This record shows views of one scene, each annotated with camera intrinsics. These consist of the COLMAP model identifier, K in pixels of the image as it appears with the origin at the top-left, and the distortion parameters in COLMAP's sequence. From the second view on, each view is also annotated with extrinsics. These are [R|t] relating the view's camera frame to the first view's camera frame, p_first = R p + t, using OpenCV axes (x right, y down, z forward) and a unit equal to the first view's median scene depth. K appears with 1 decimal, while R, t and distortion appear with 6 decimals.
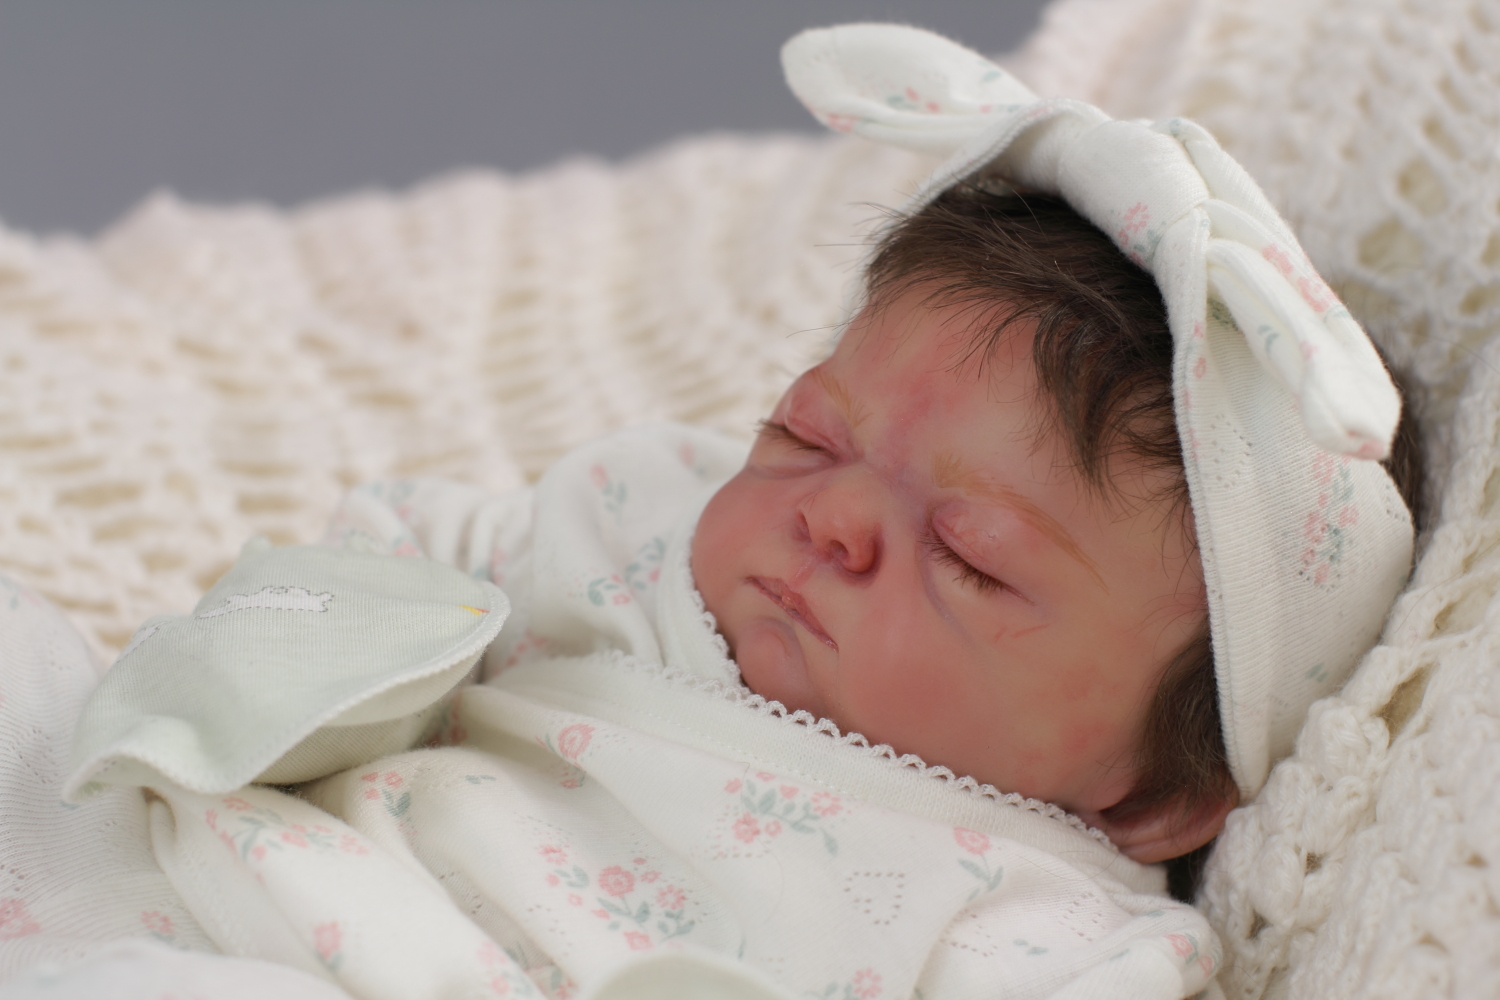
lens RADIAL K [[3439.3, 0, 750.0], [0, 3439.3, 500.0], [0, 0, 1]] dist [-0.216567, 0.635389]
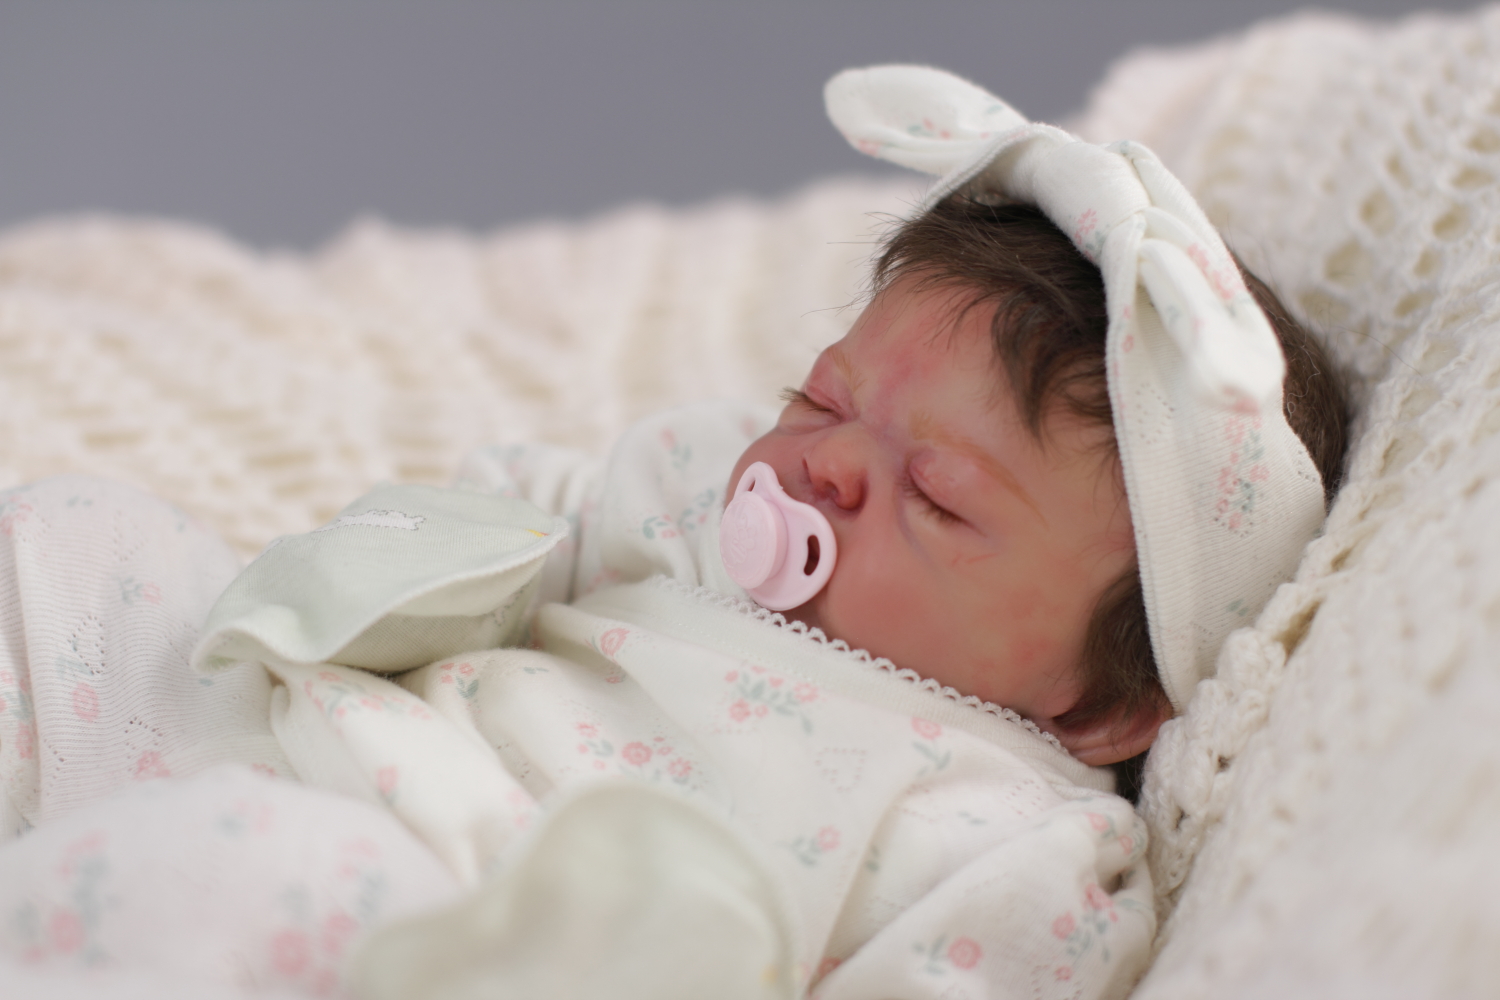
lens RADIAL K [[3412.9, 0, 750.0], [0, 3412.9, 500.0], [0, 0, 1]] dist [-0.166696, 0.205590]
pose [[0.993500, 0.026720, -0.110648, 0.130712], [-0.030537, 0.998991, -0.032942, 0.058897], [0.109657, 0.036107, 0.993314, -0.200233]]
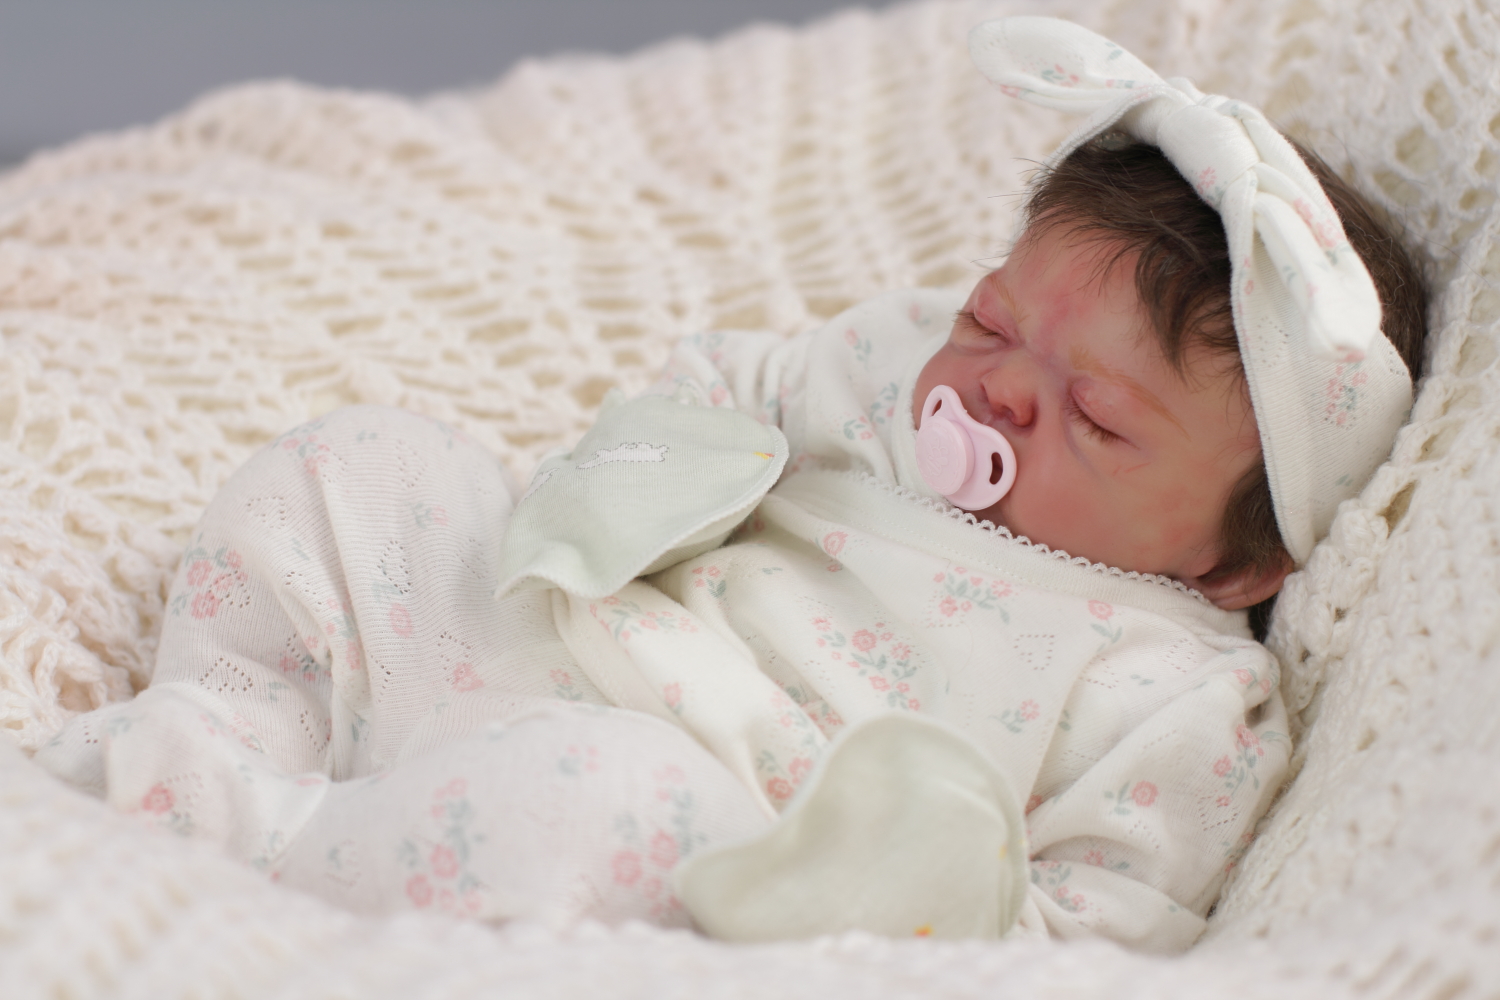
lens RADIAL K [[3412.9, 0, 750.0], [0, 3412.9, 500.0], [0, 0, 1]] dist [-0.166696, 0.205590]
pose [[0.994033, -0.025899, -0.105959, 0.069664], [0.041528, 0.988105, 0.148070, -0.169101], [0.100864, -0.151587, 0.983284, -0.451836]]
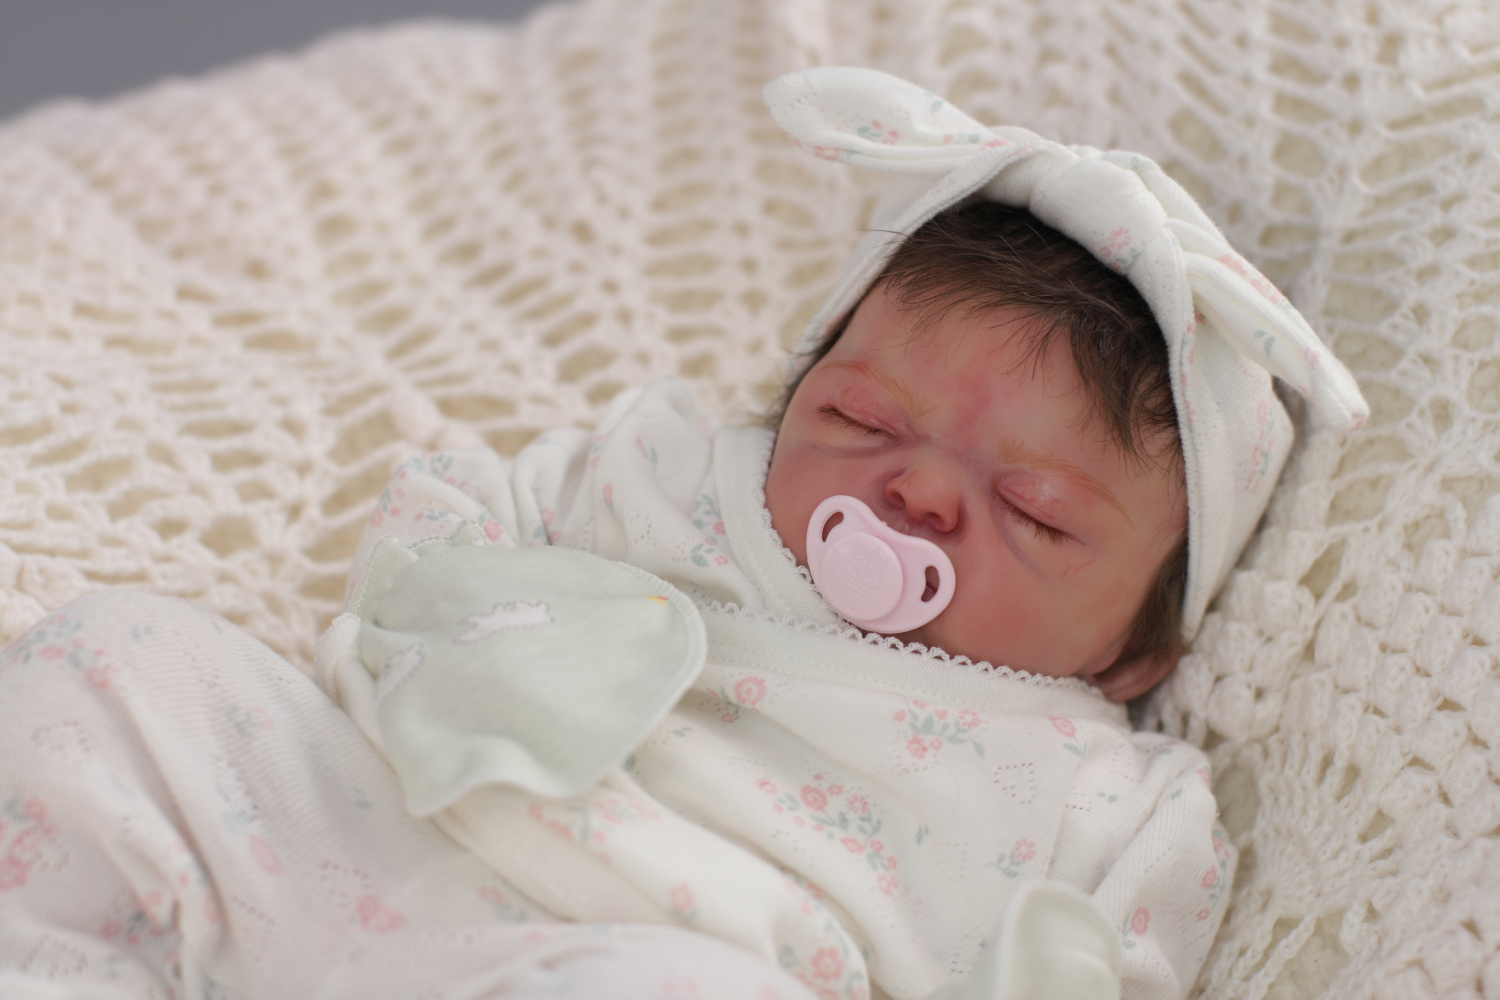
lens RADIAL K [[3412.9, 0, 750.0], [0, 3412.9, 500.0], [0, 0, 1]] dist [-0.166696, 0.205590]
pose [[0.926011, -0.136302, 0.352030, -0.493240], [0.073638, 0.979846, 0.185684, -0.237839], [-0.370245, -0.146022, 0.917386, -0.158655]]
